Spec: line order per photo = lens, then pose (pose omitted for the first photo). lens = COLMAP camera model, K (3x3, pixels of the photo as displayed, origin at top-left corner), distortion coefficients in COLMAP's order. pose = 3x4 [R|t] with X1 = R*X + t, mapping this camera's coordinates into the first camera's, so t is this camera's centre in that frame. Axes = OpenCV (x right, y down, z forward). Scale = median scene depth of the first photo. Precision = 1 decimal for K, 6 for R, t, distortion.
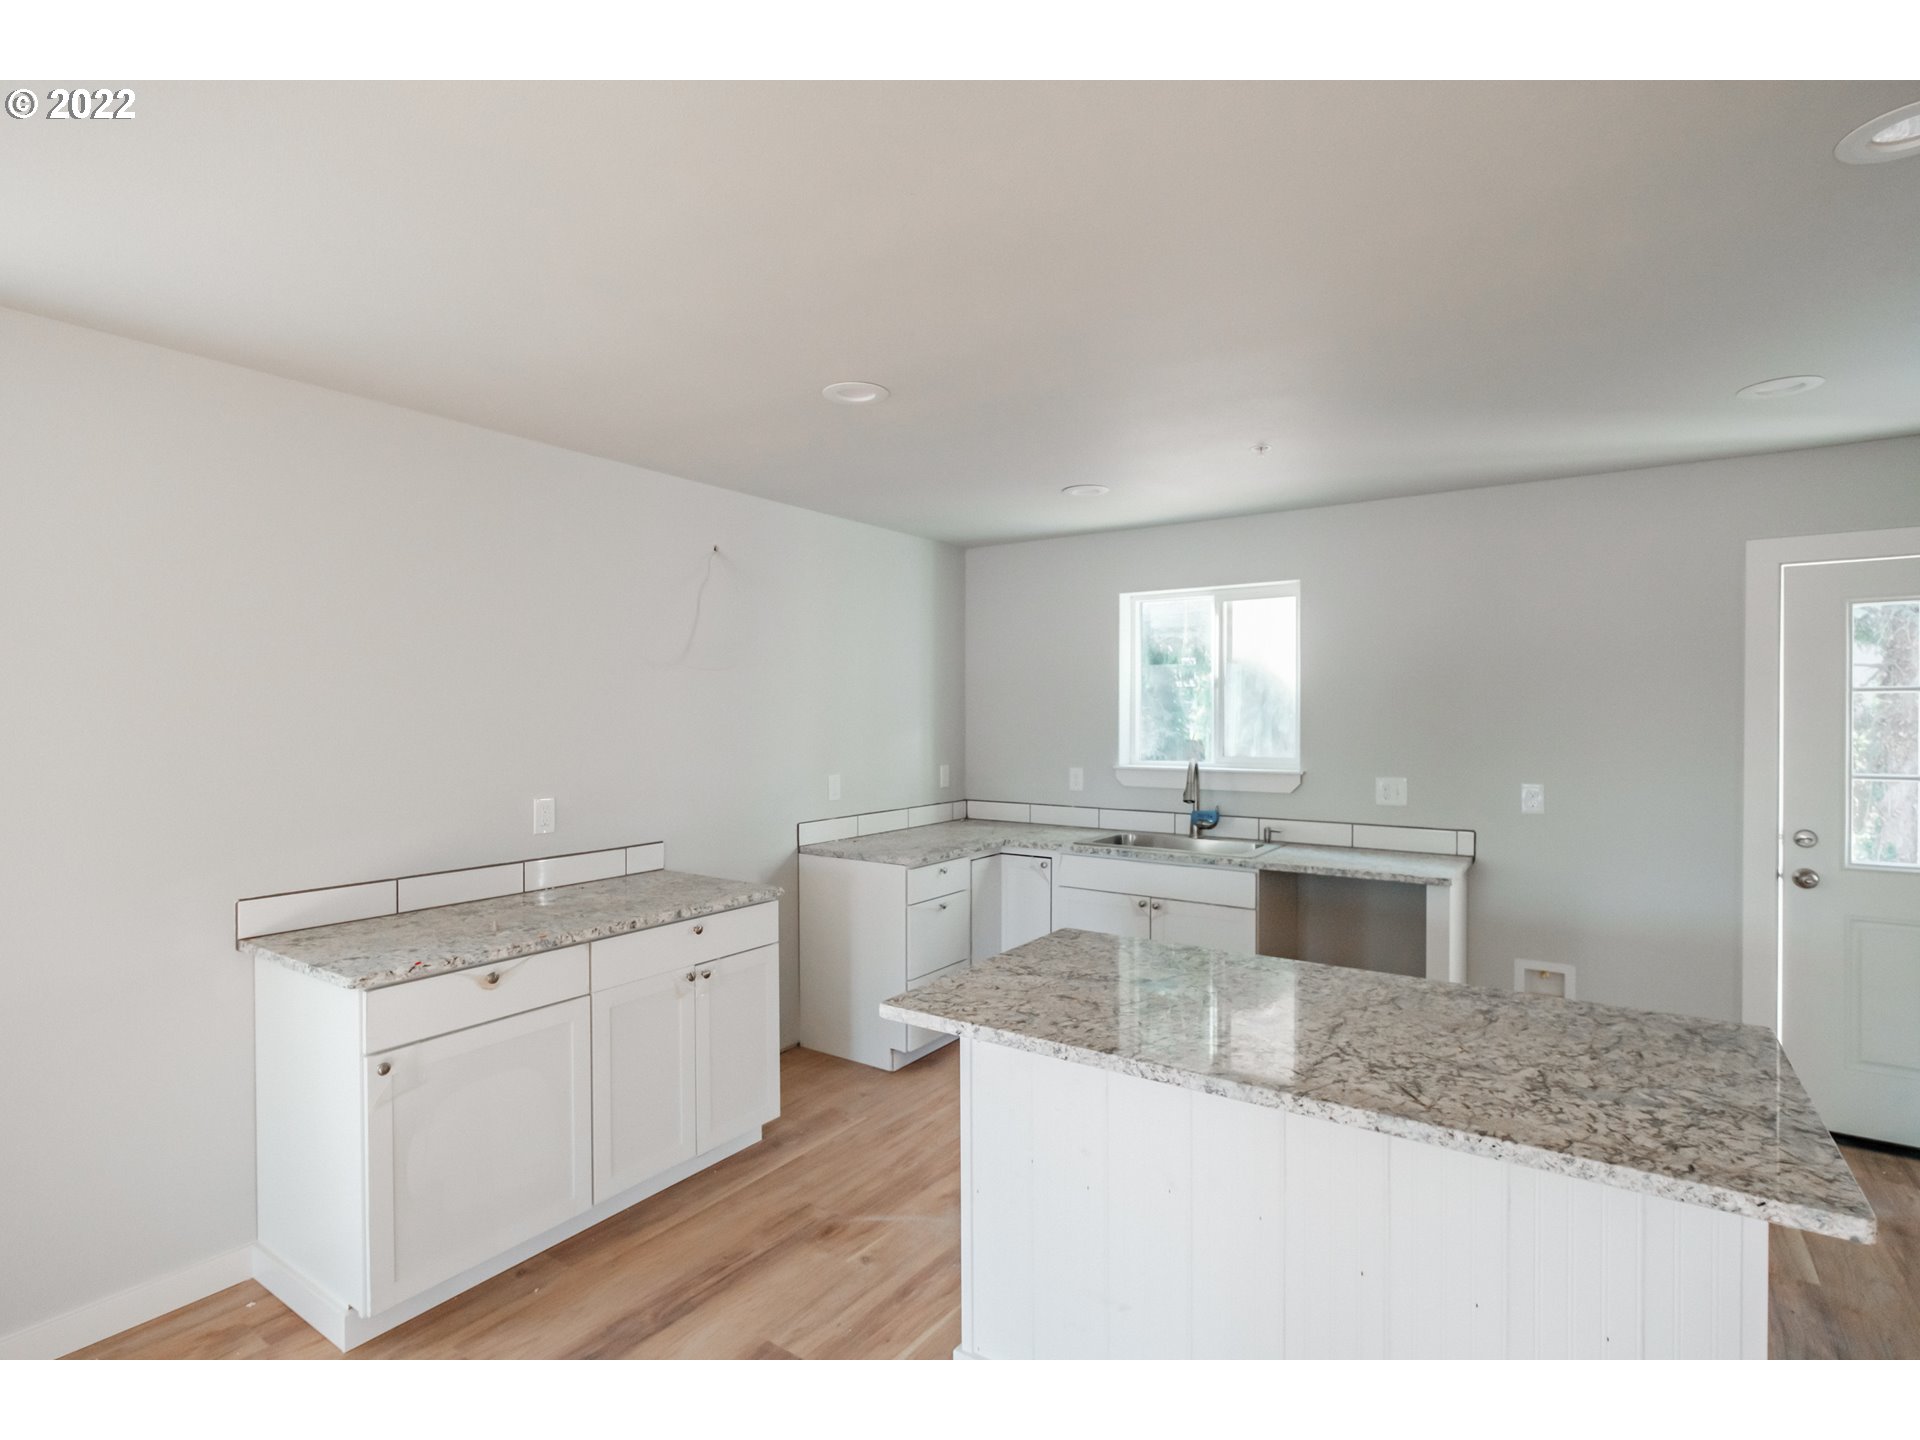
lens RADIAL K [[942.8, 0, 952.5], [0, 942.8, 730.8], [0, 0, 1]] dist [-0.000329, -0.000028]
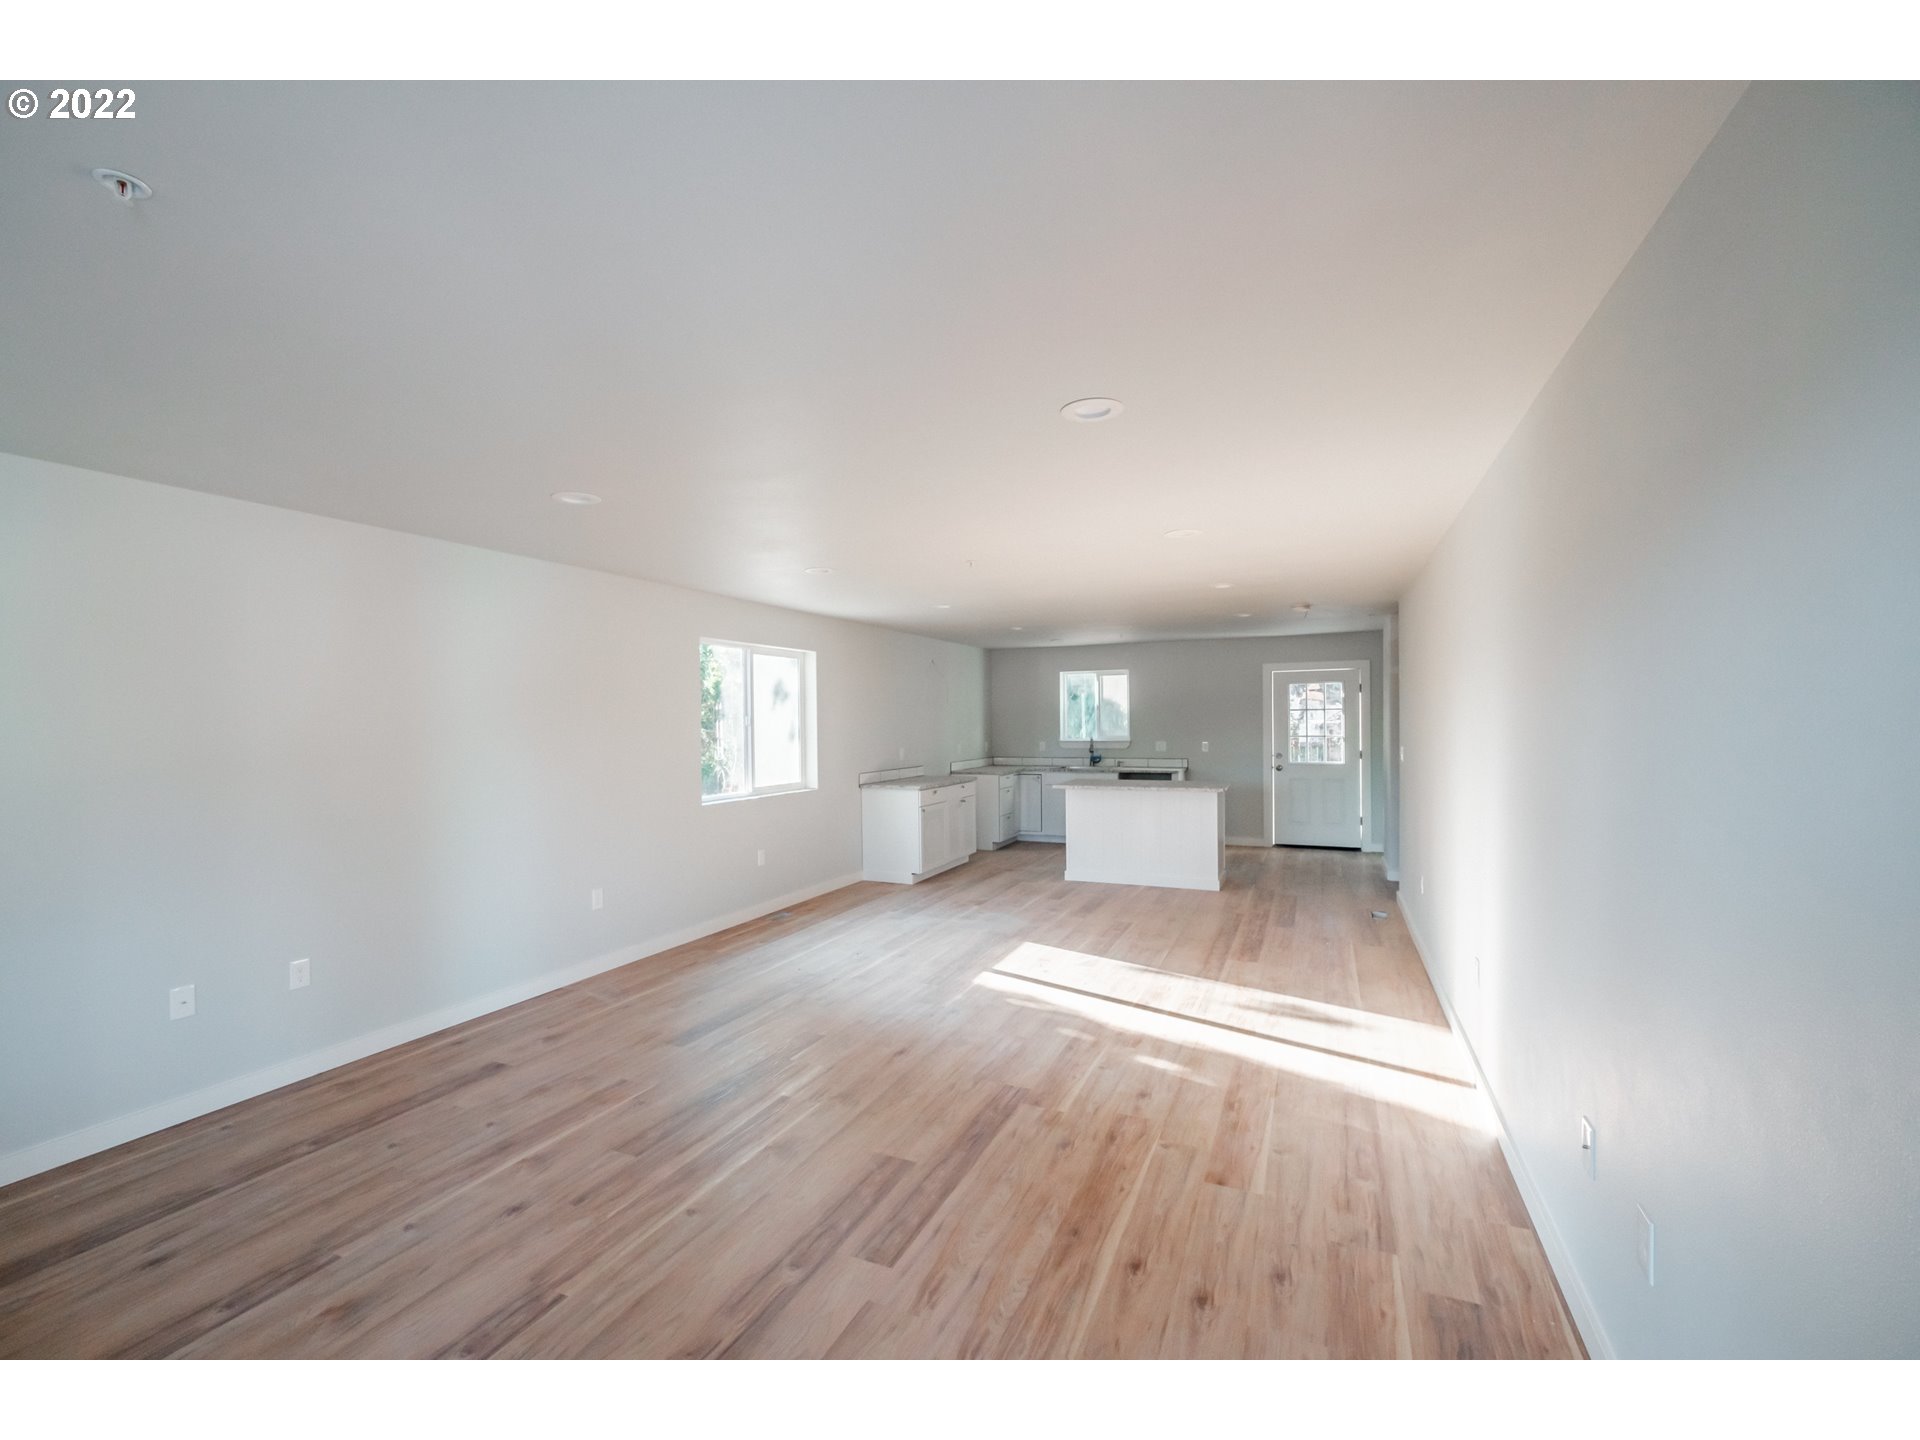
lens RADIAL K [[790.8, 0, 954.3], [0, 790.8, 726.9], [0, 0, 1]] dist [-0.031433, 0.000181]
pose [[0.984634, -0.010500, 0.174313, -0.733075], [0.012103, 0.999894, -0.008140, 0.023886], [-0.174209, 0.010125, 0.984657, -1.607776]]
